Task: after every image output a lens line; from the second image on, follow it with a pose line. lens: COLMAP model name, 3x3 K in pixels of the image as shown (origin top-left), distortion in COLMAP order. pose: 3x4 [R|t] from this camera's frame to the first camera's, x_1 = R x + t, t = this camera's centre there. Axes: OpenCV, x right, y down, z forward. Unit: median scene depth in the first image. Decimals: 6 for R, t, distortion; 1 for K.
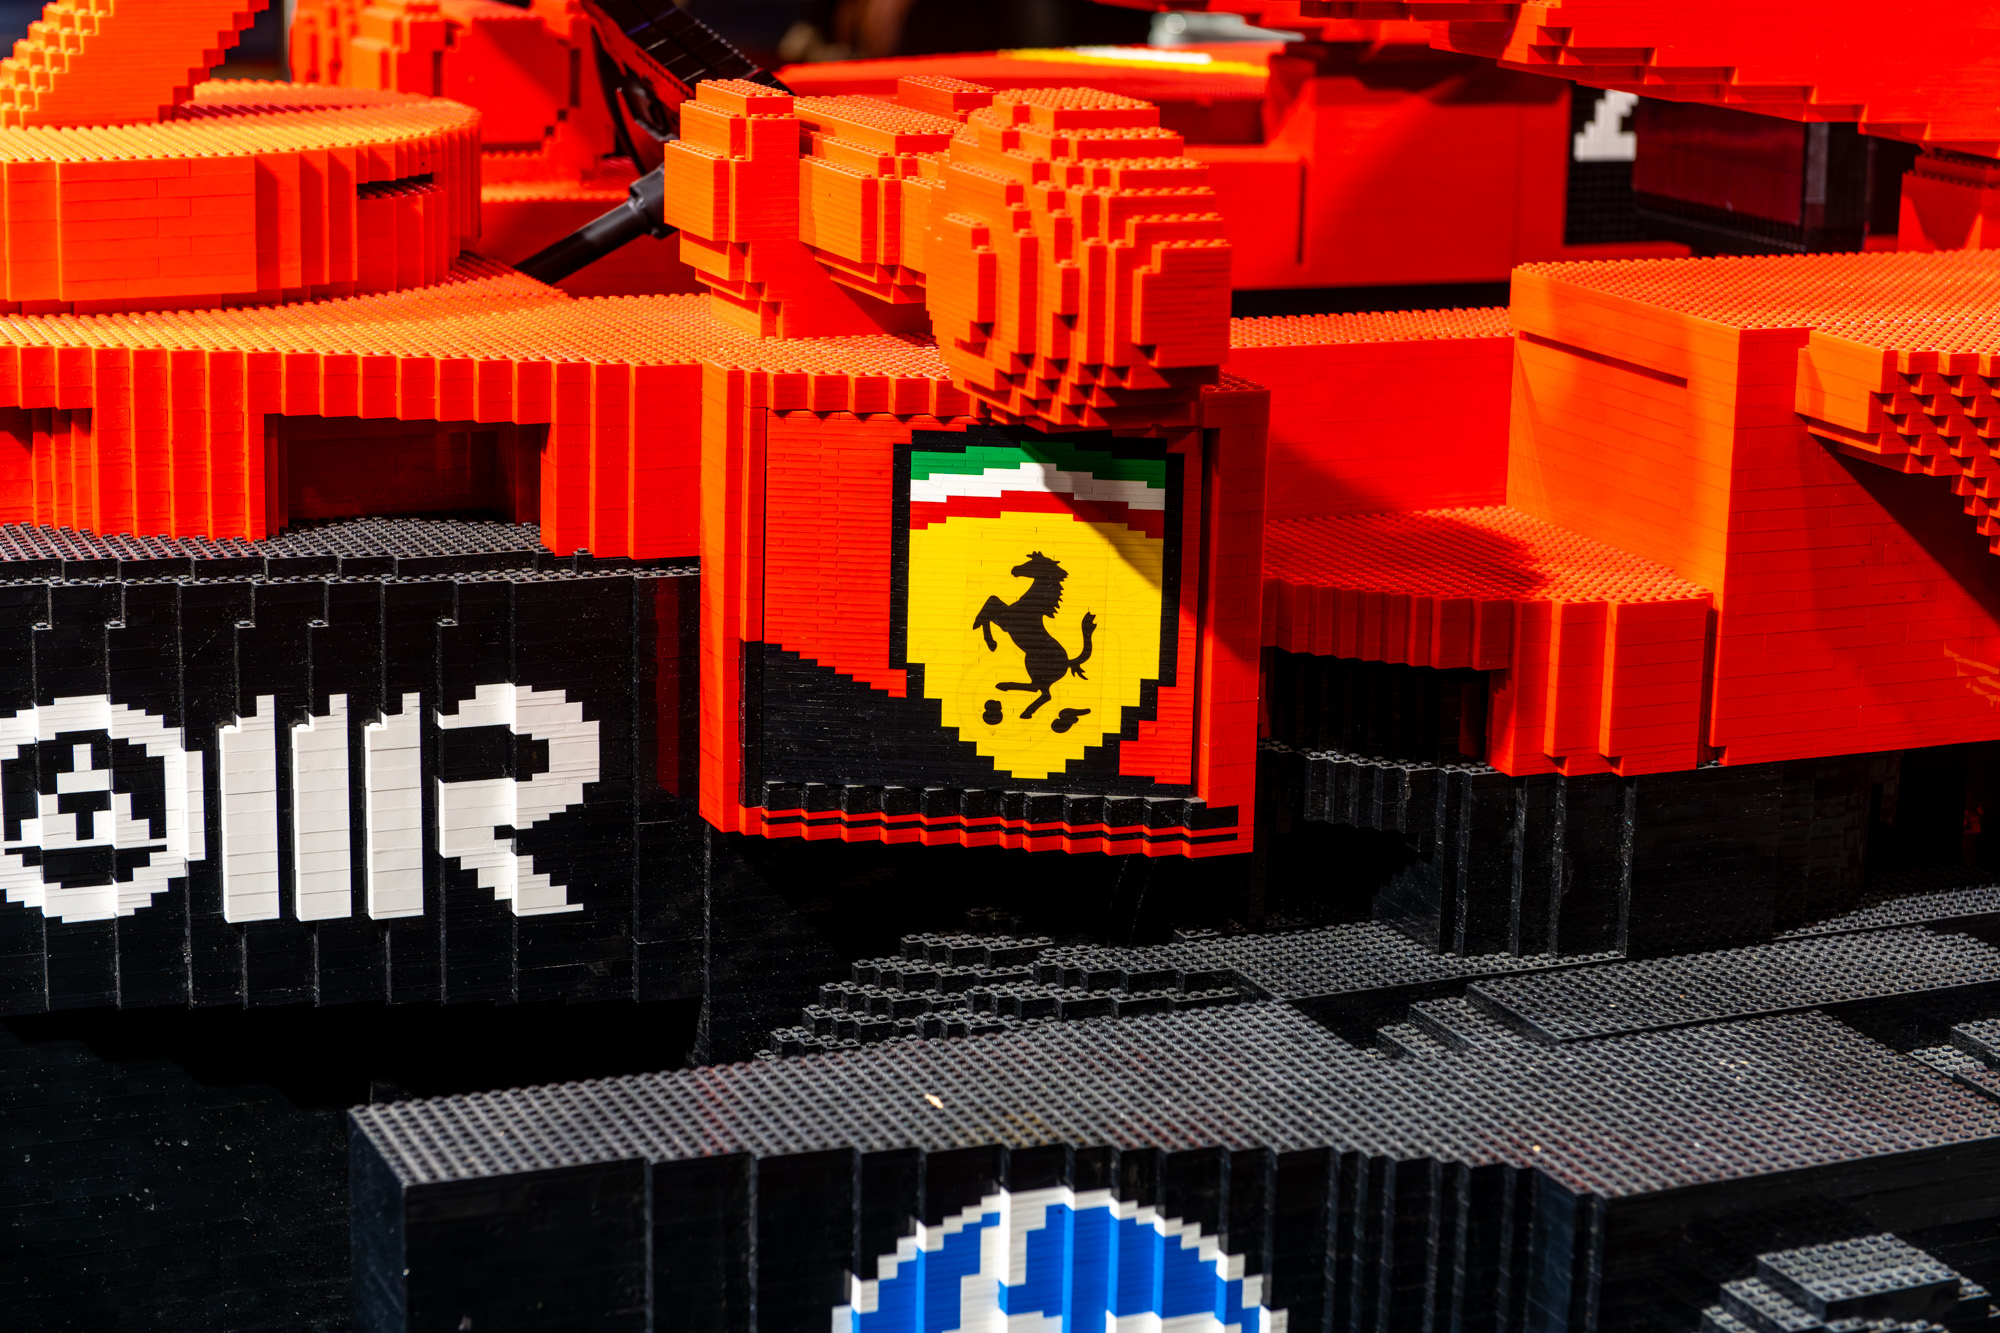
lens RADIAL K [[3870.2, 0, 1000.6], [0, 3870.2, 666.0], [0, 0, 1]] dist [-0.257820, 0.000000]
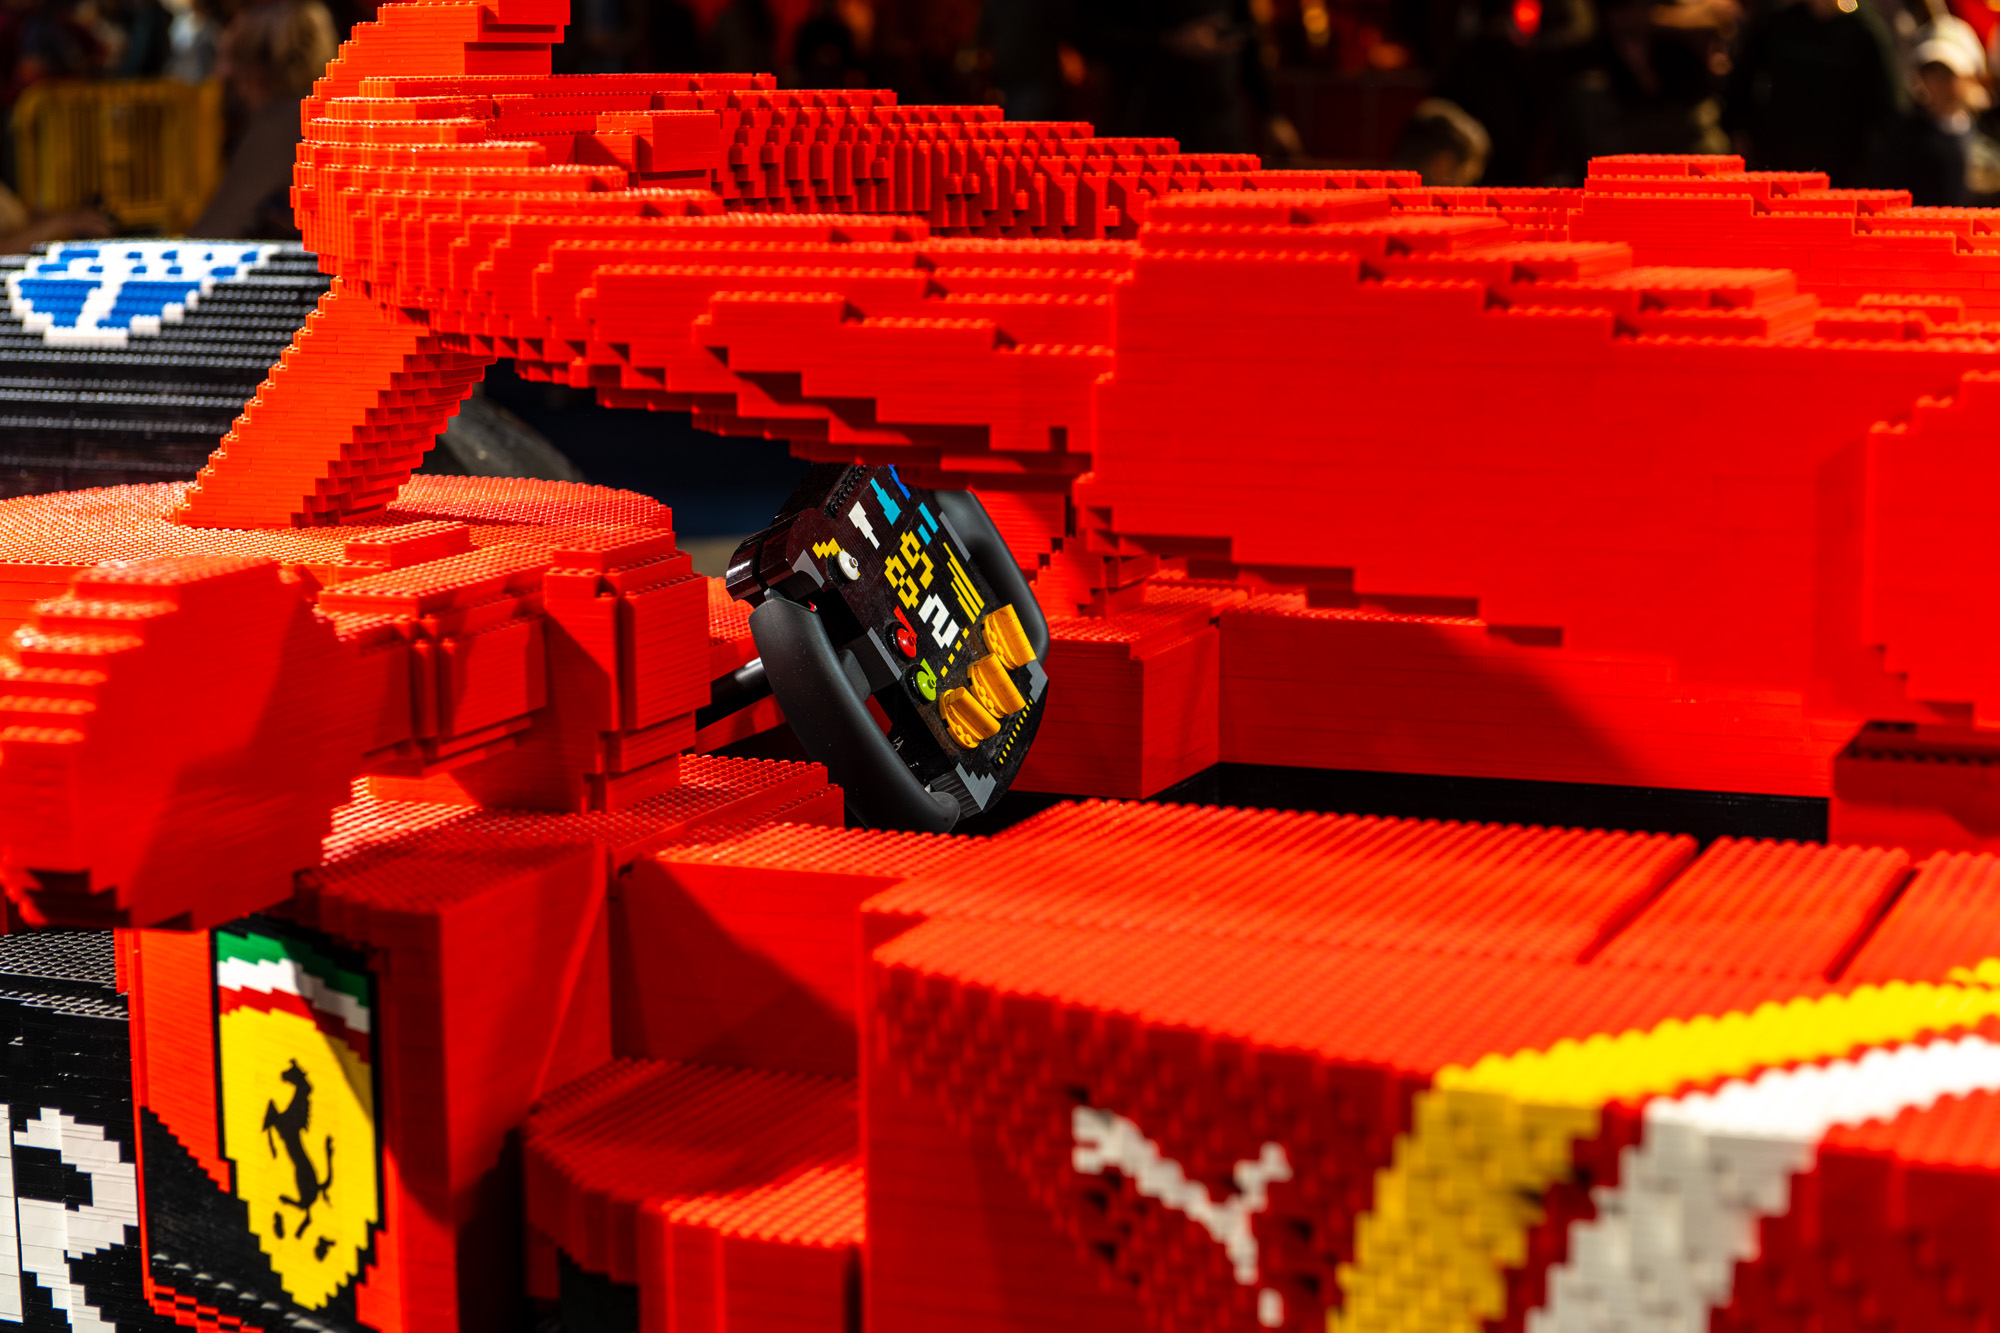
lens RADIAL K [[3870.2, 0, 1000.4], [0, 3870.2, 666.7], [0, 0, 1]] dist [-0.257820, 0.000000]
pose [[0.709758, 0.074200, -0.700527, 0.740945], [-0.138679, 0.989695, -0.035678, -0.110275], [0.690660, 0.122471, 0.712734, 0.459234]]
